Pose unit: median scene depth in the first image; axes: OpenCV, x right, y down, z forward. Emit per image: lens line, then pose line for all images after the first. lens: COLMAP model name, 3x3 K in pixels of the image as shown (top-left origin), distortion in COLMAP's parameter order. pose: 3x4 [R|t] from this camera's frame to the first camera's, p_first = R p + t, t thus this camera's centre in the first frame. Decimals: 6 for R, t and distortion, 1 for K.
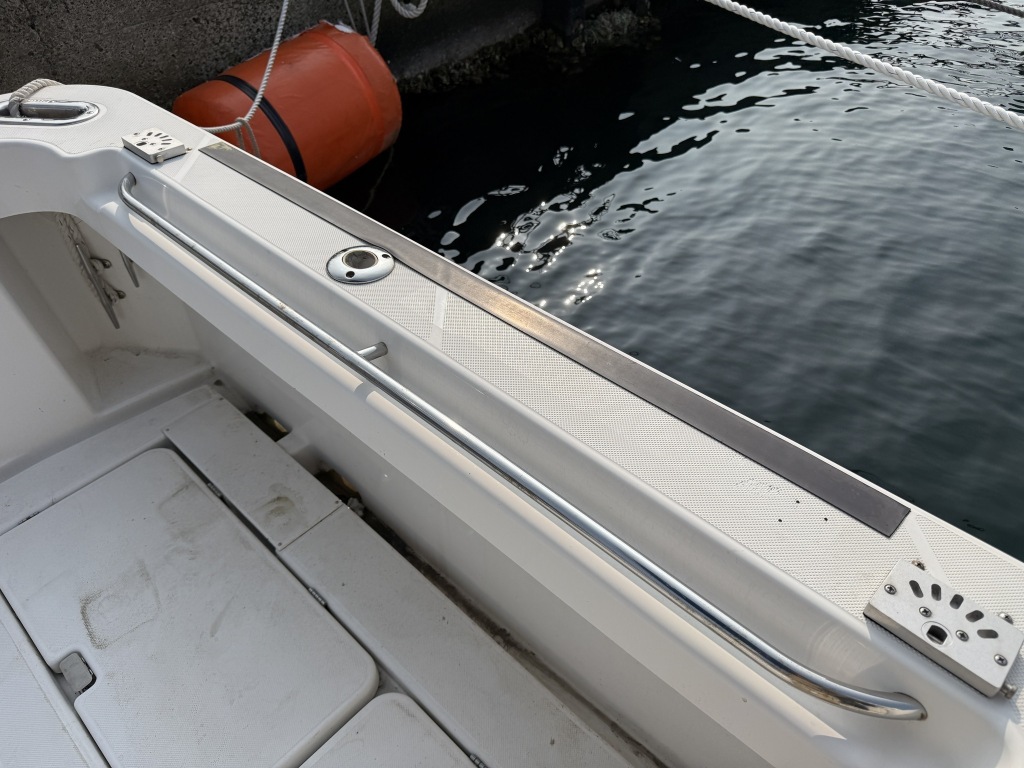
lens RADIAL K [[726.7, 0, 516.6], [0, 726.7, 383.9], [0, 0, 1]] dist [-0.011553, -0.005804]
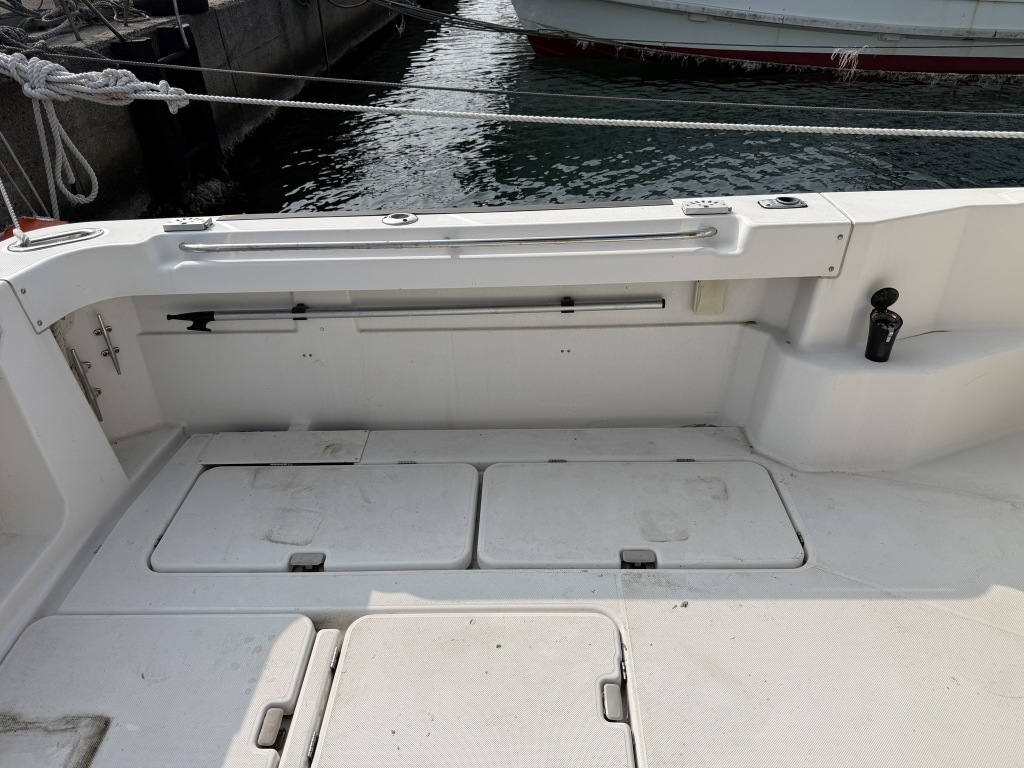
lens RADIAL K [[726.7, 0, 506.3], [0, 726.7, 386.3], [0, 0, 1]] dist [-0.011553, -0.005804]
pose [[0.741211, -0.360803, 0.566064, -0.760434], [0.480342, 0.874138, -0.071800, 0.298806], [-0.468912, 0.325123, 0.821229, -0.332300]]
